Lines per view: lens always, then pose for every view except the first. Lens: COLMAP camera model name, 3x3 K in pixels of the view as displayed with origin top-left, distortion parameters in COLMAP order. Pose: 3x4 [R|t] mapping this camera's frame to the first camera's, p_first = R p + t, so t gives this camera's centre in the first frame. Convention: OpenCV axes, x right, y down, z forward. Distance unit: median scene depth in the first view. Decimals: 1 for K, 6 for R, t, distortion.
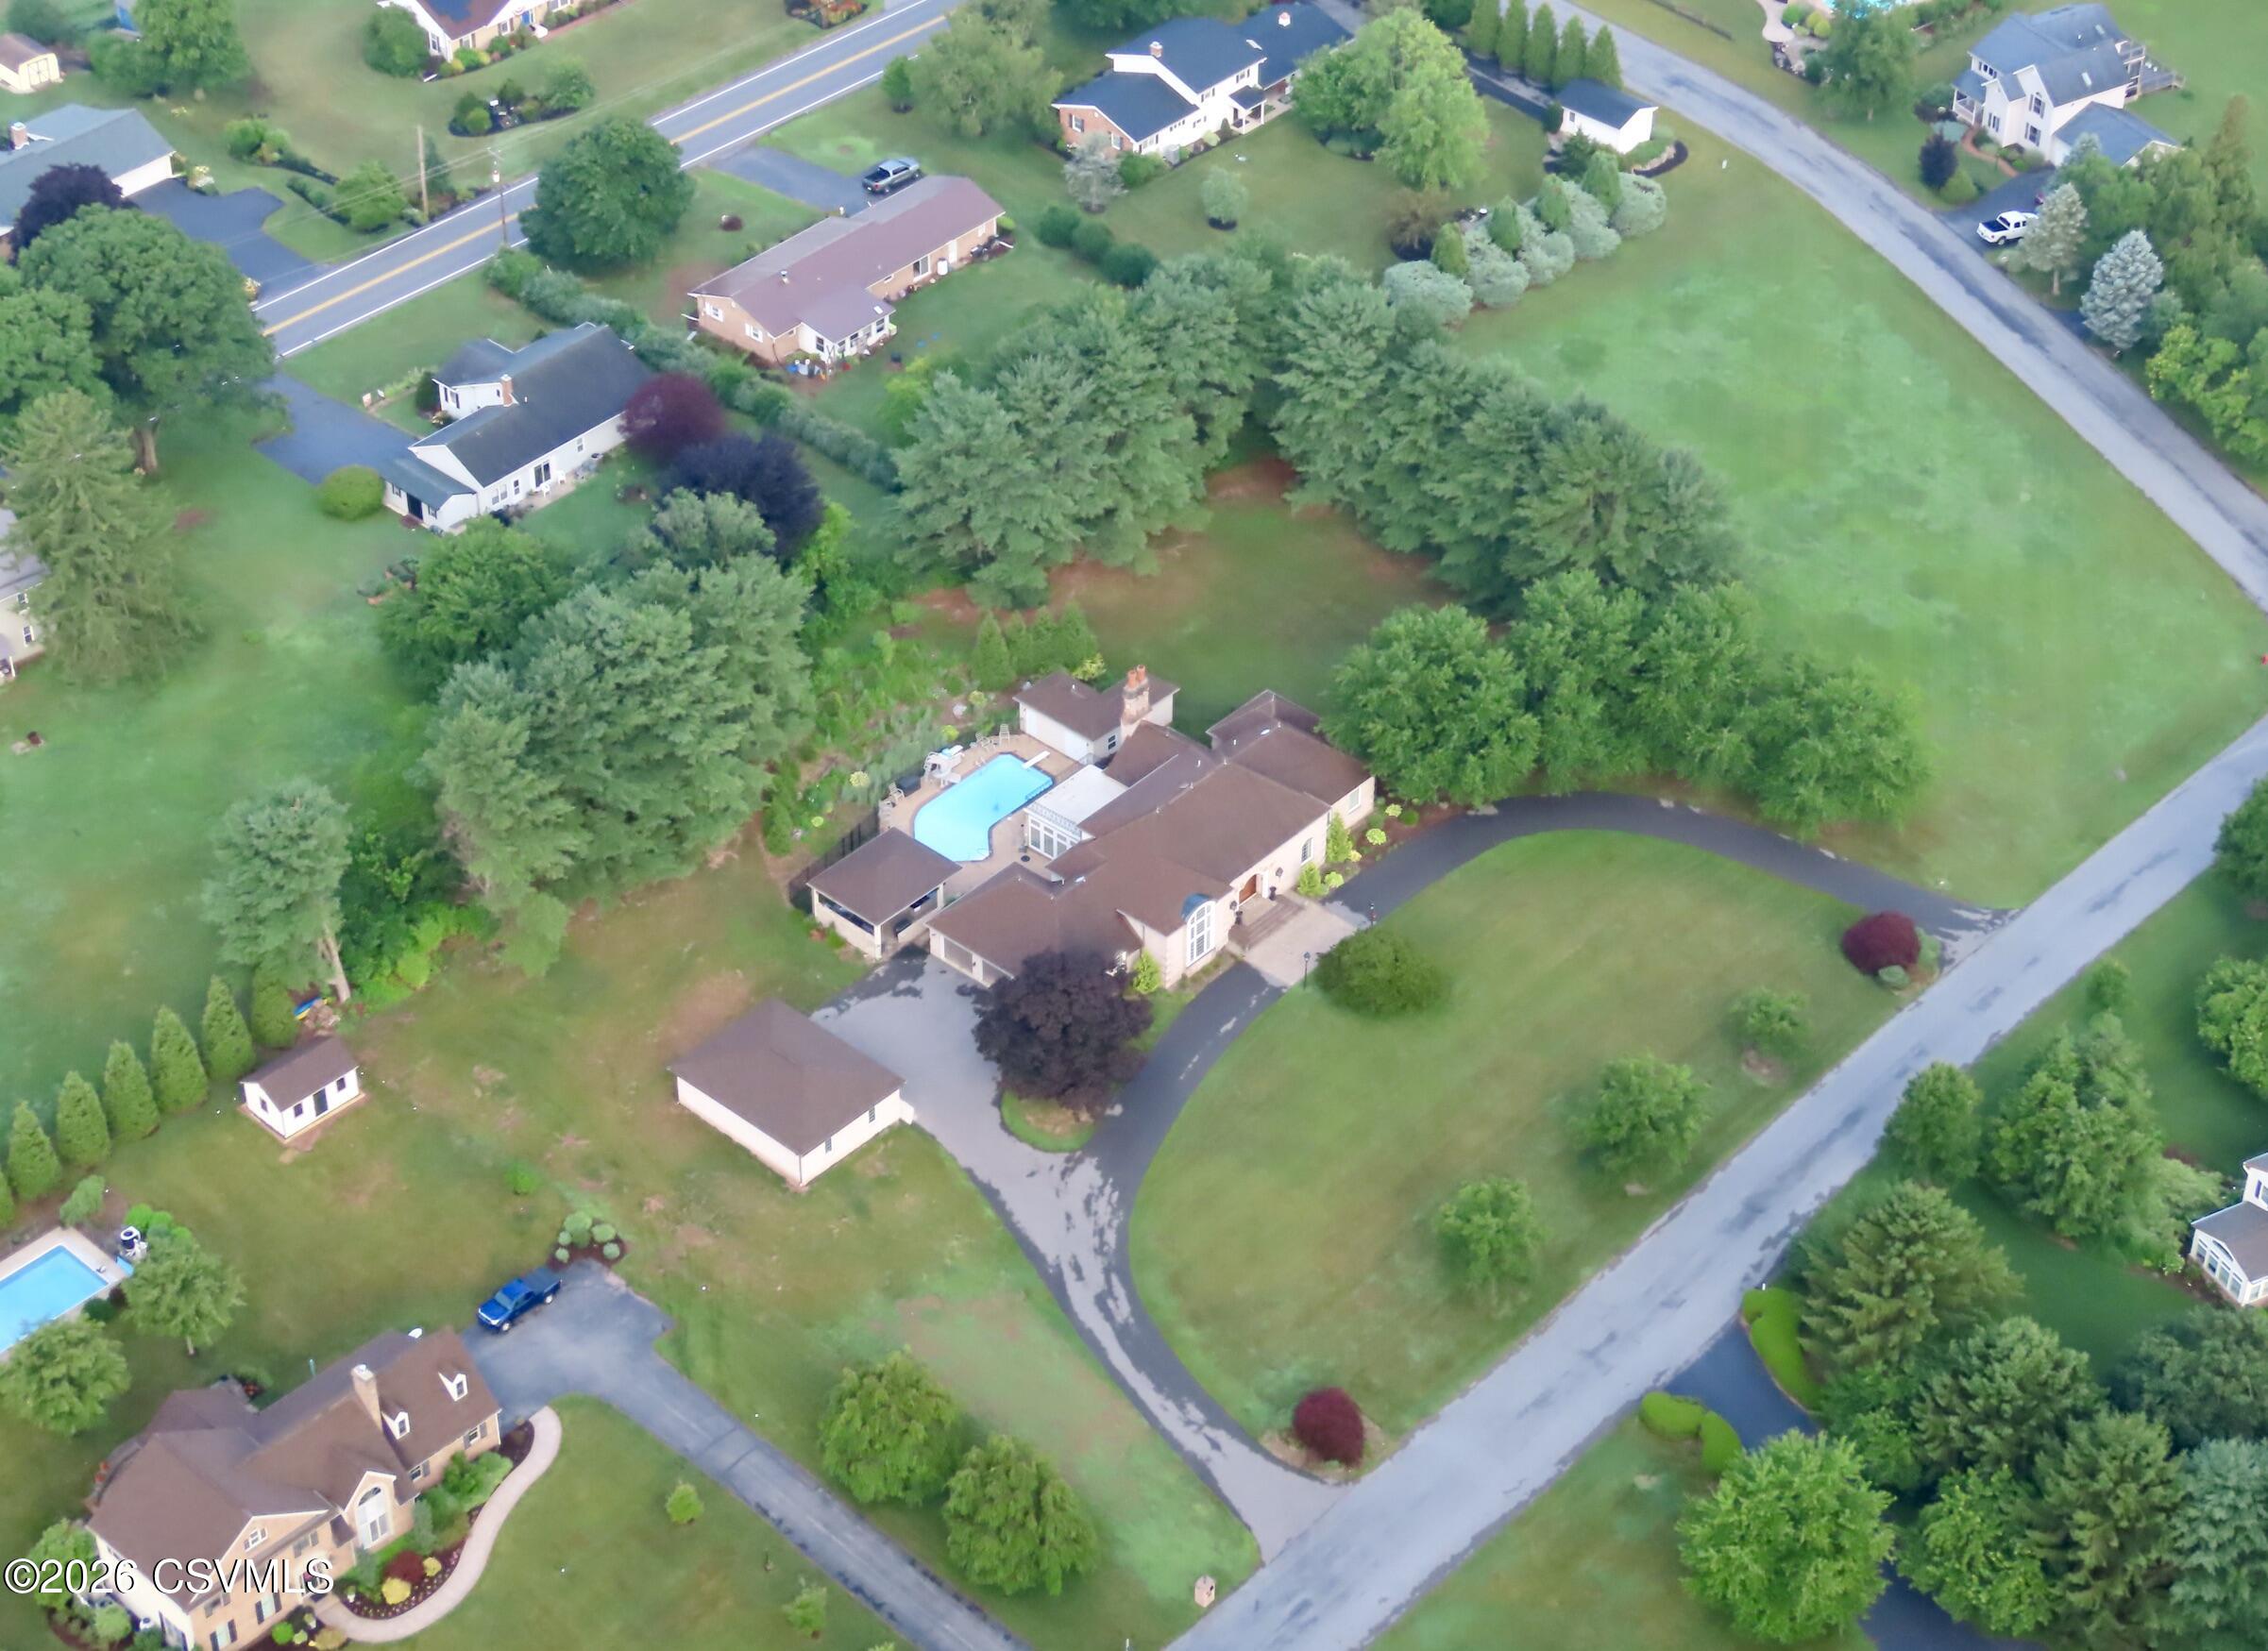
lens RADIAL K [[4317.9, 0, 1134.7], [0, 4317.9, 827.8], [0, 0, 1]] dist [0.027279, 0.000000]
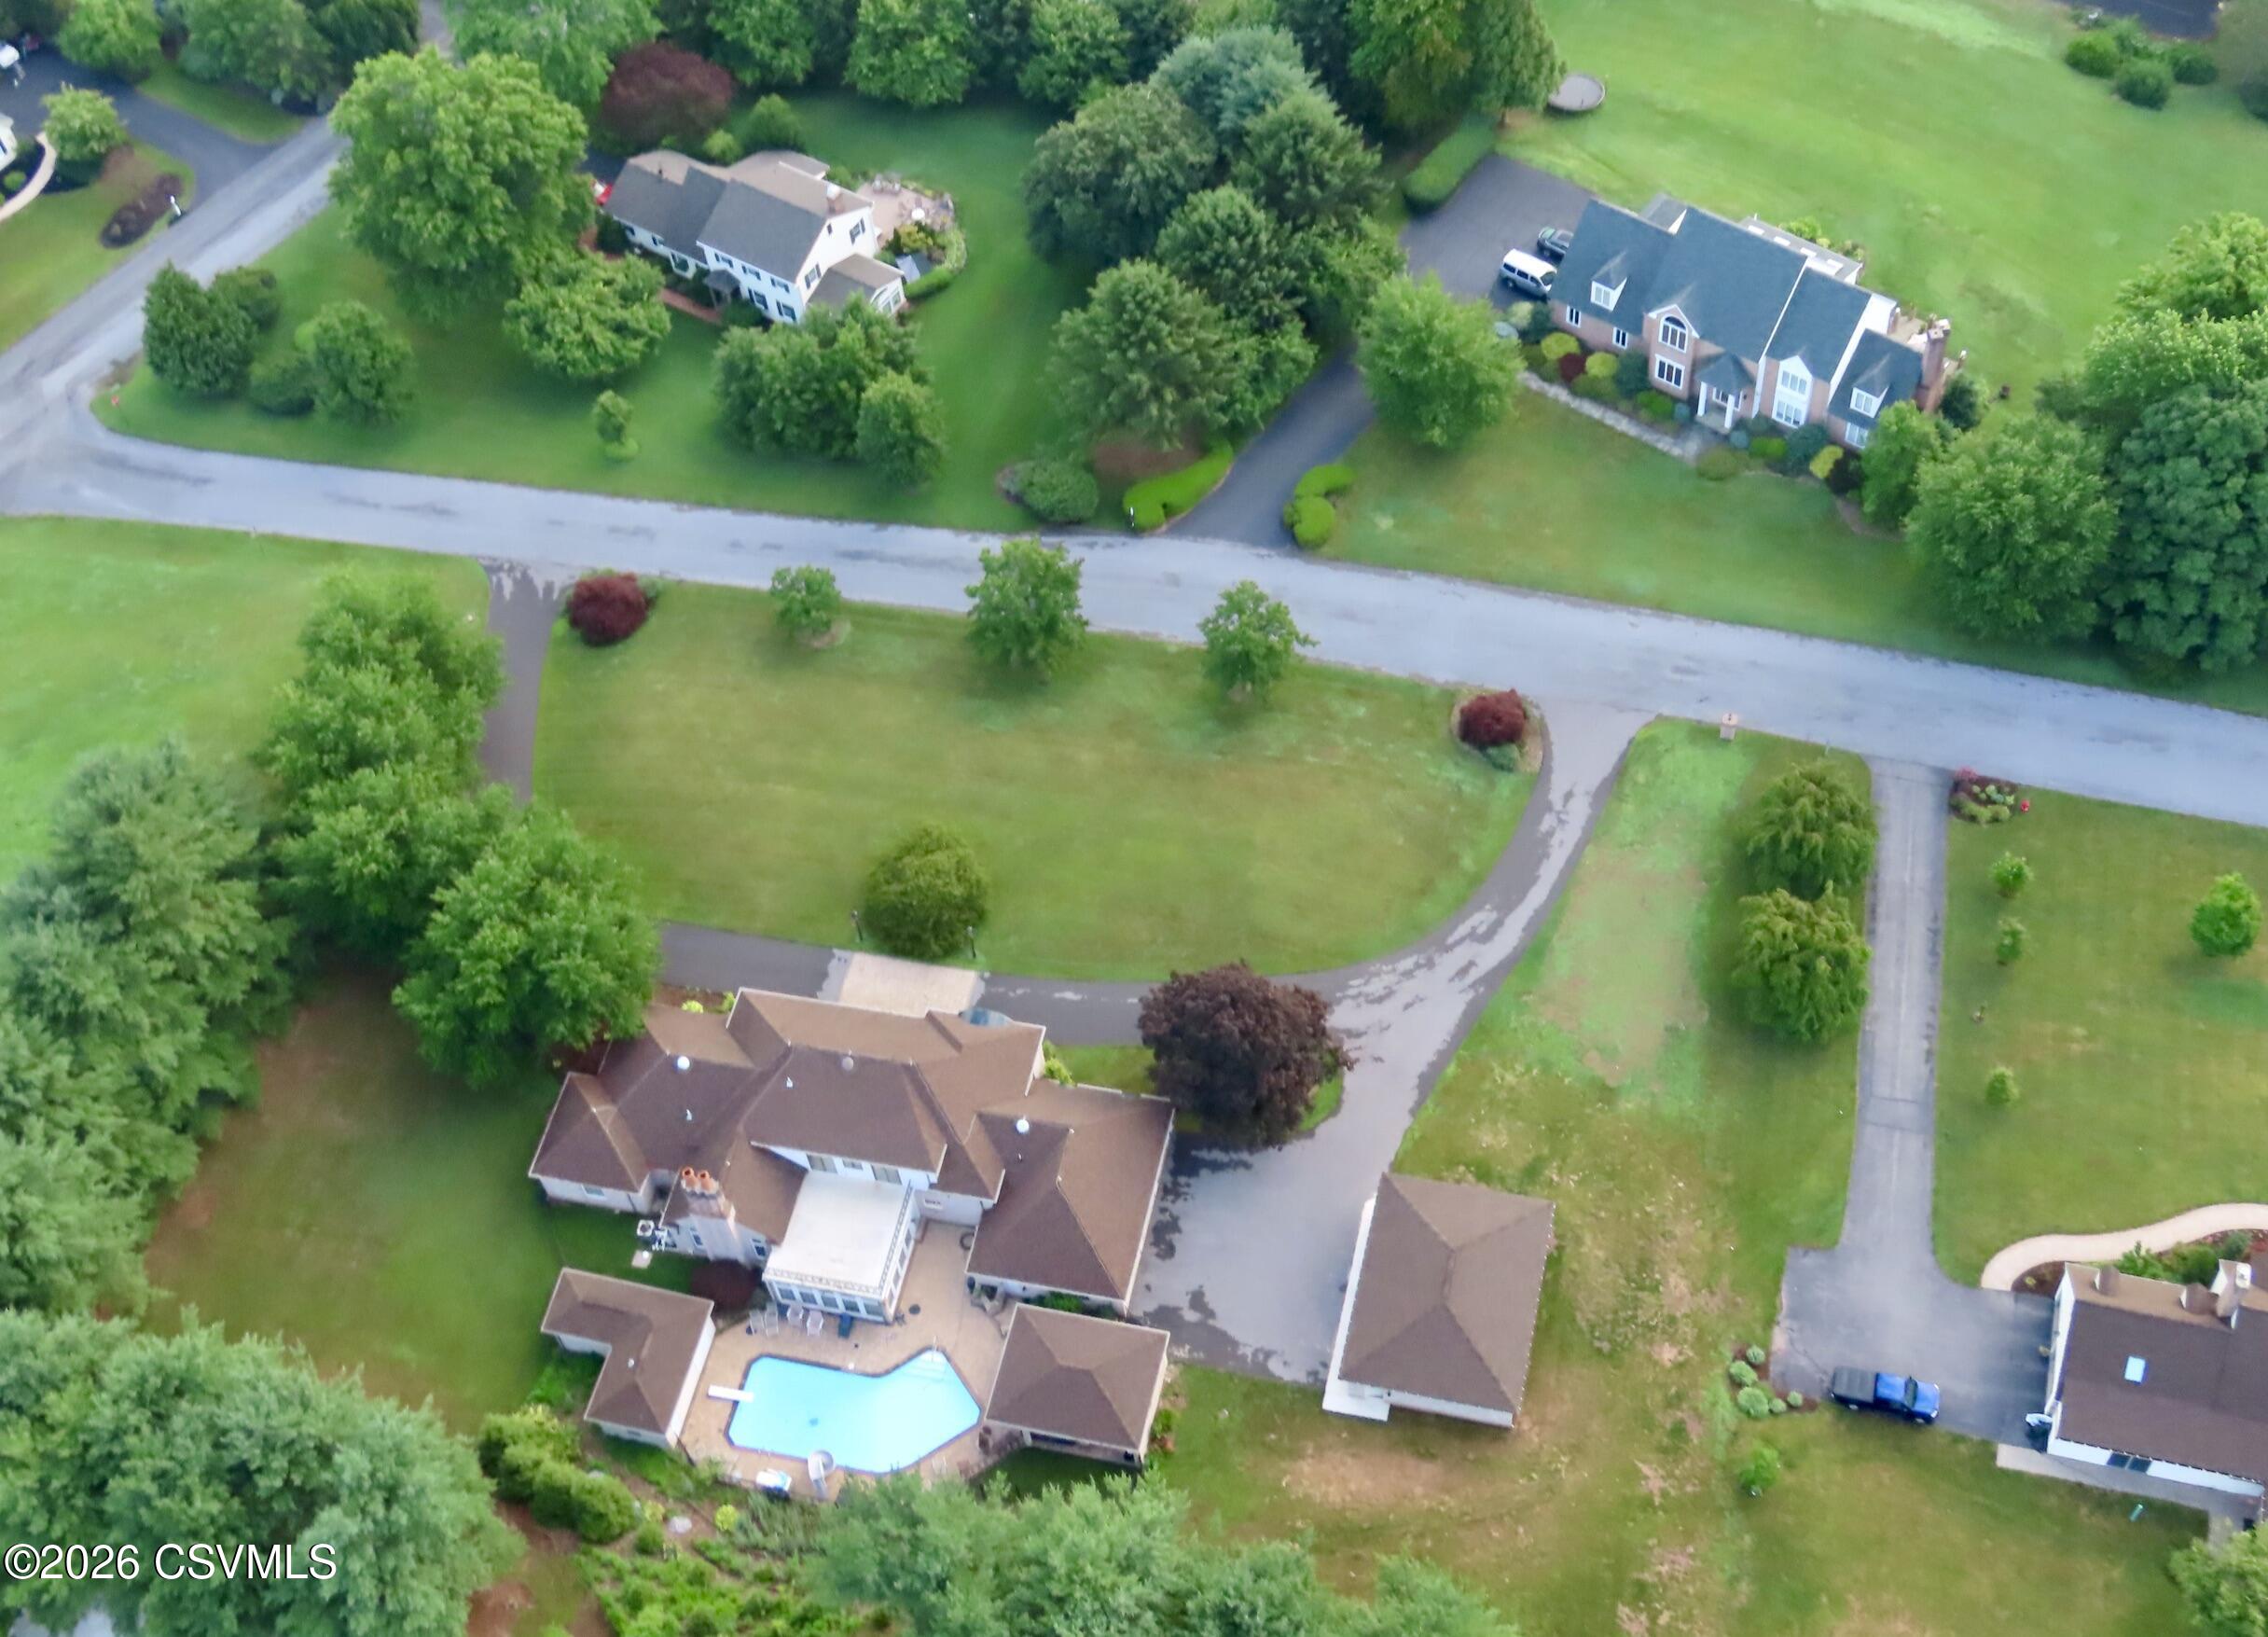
lens RADIAL K [[2809.5, 0, 1142.1], [0, 2809.5, 775.4], [0, 0, 1]] dist [0.001842, 0.000000]
pose [[-0.477511, -0.690952, 0.542741, -0.264579], [0.606858, 0.187338, 0.772417, -0.394978], [-0.635379, 0.698204, 0.329854, 0.755151]]
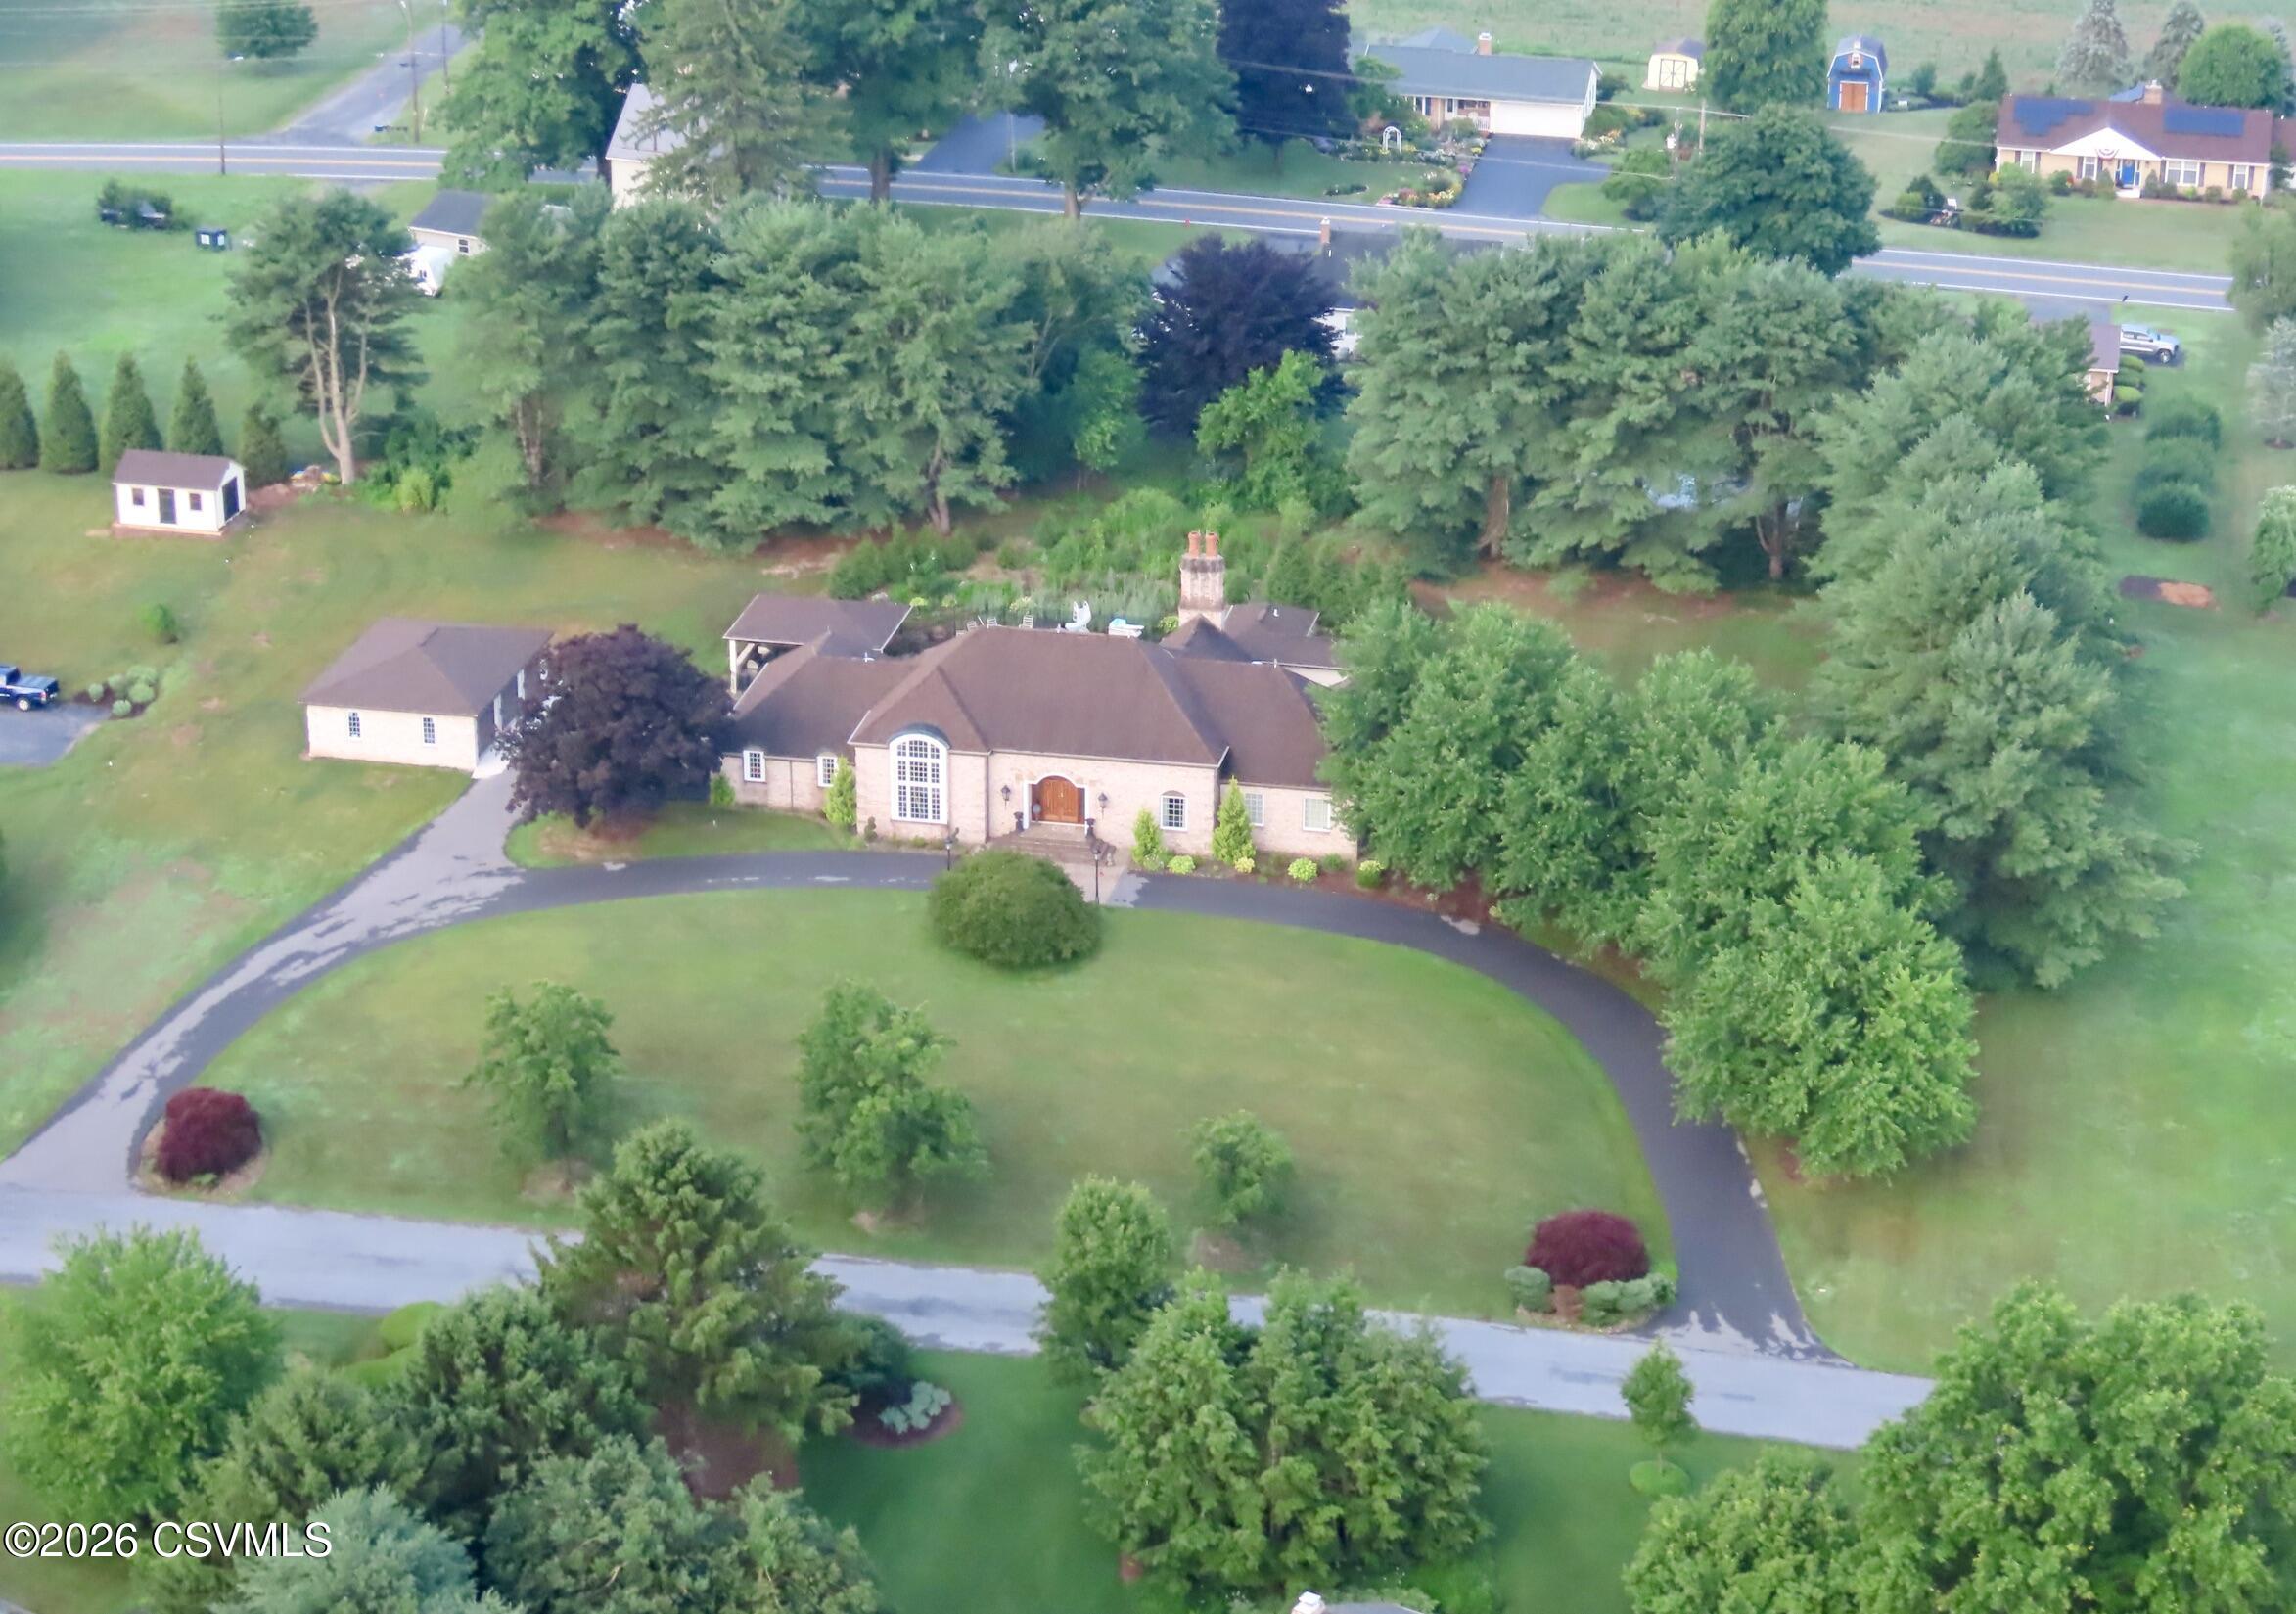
lens RADIAL K [[4877.4, 0, 1284.7], [0, 4877.4, 823.2], [0, 0, 1]] dist [0.003557, 0.000000]
pose [[0.530459, 0.329163, -0.781195, 0.681278], [-0.539713, 0.841766, -0.011799, 0.006842], [0.653700, 0.427880, 0.624176, 0.530514]]
